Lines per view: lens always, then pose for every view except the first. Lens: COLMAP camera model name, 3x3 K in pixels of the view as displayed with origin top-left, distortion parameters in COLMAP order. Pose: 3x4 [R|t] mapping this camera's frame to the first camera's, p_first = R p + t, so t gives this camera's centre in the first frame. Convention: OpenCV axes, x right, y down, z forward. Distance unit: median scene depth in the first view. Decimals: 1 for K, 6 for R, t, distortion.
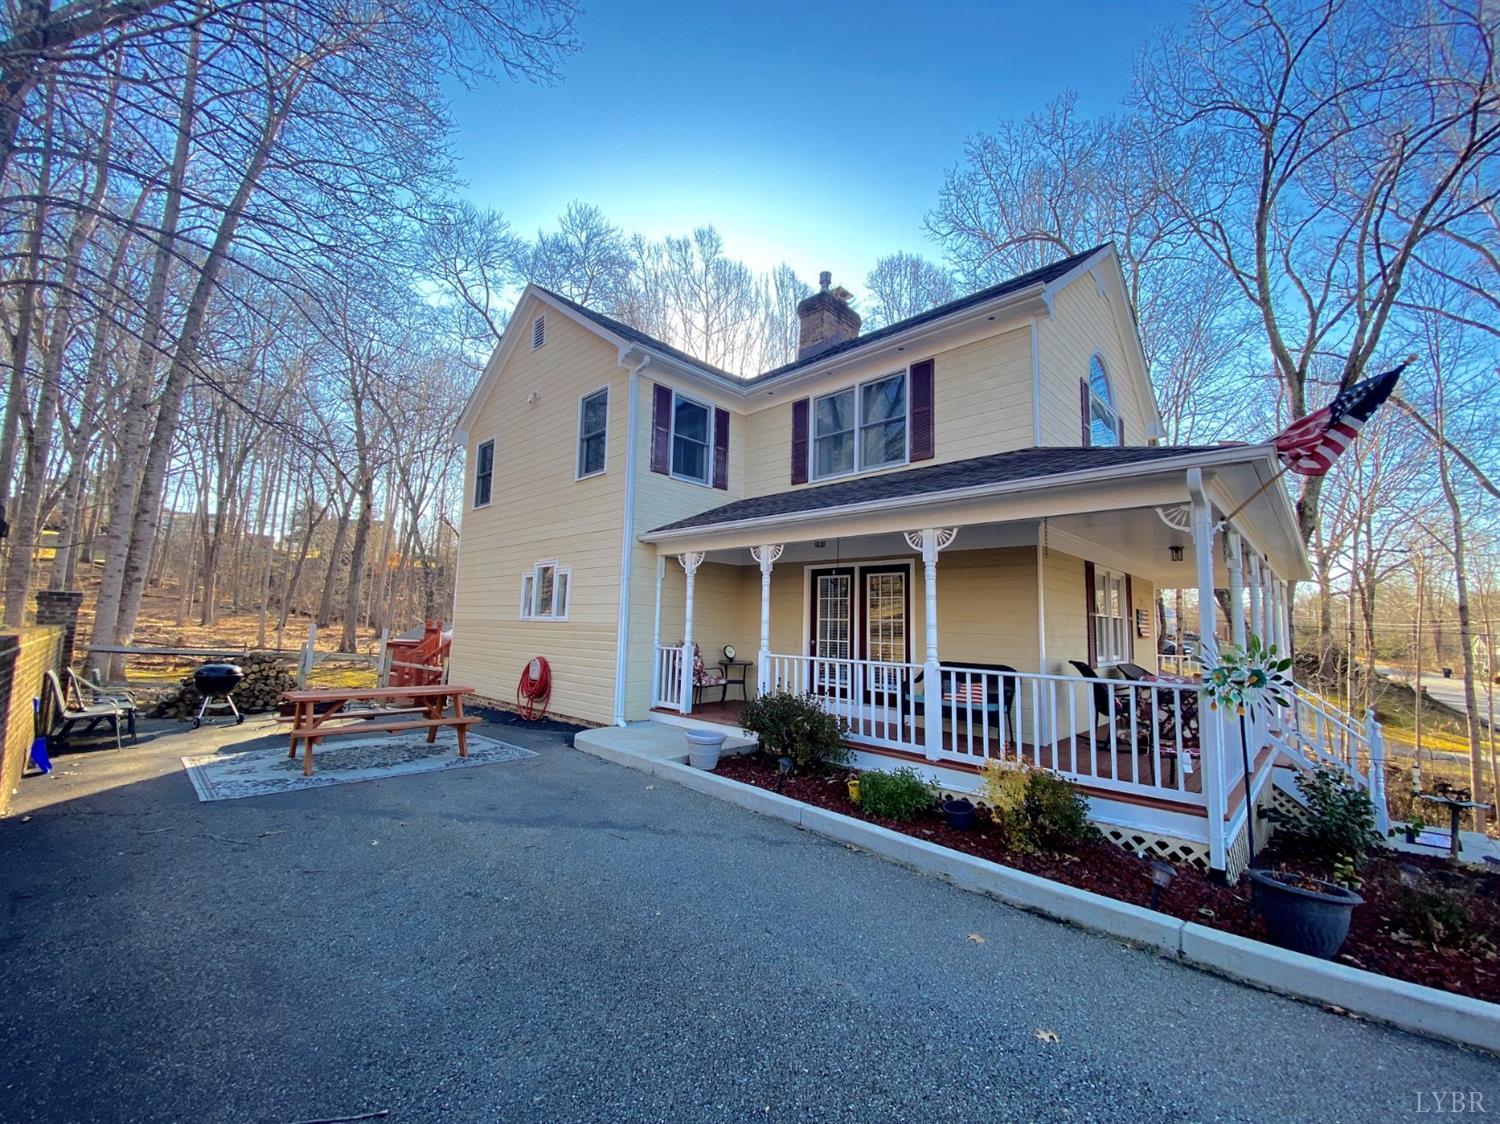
lens RADIAL K [[599.6, 0, 746.9], [0, 599.6, 571.9], [0, 0, 1]] dist [0.051737, -0.025347]
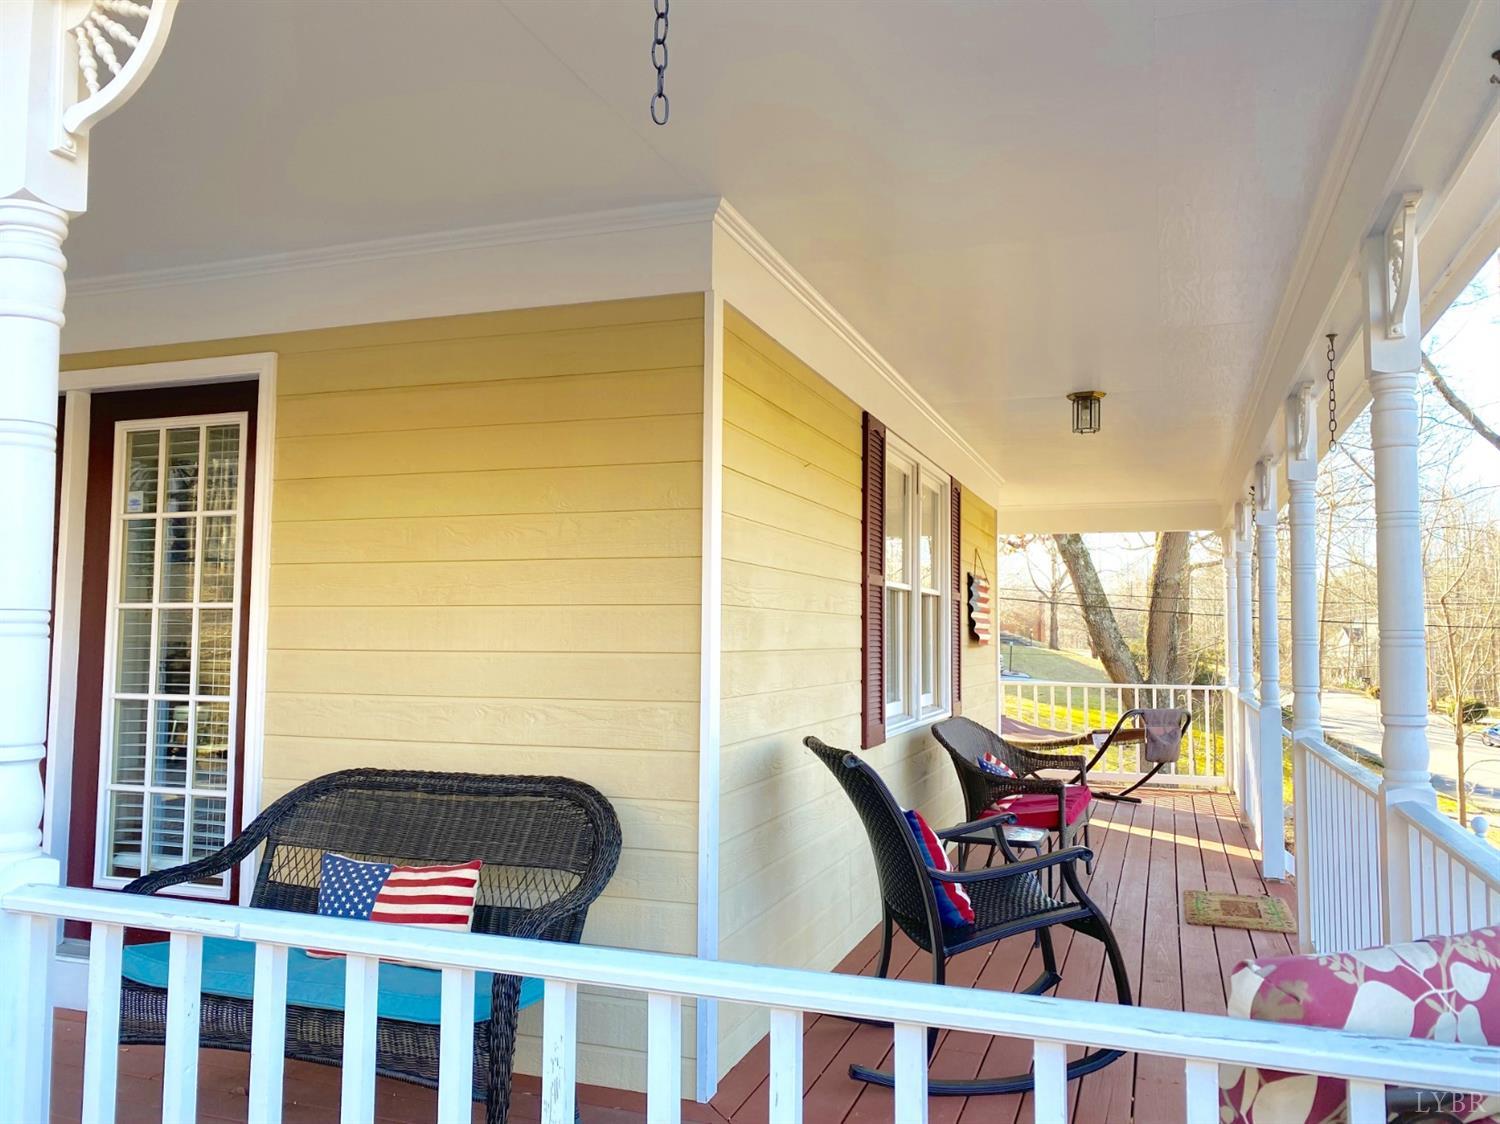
lens RADIAL K [[1163.0, 0, 736.5], [0, 1163.0, 565.3], [0, 0, 1]] dist [0.023274, -0.000437]
pose [[0.919983, 0.010099, 0.391827, 0.232360], [-0.024861, 0.999159, 0.032618, 0.039910], [-0.391168, -0.039750, 0.919460, 0.416492]]
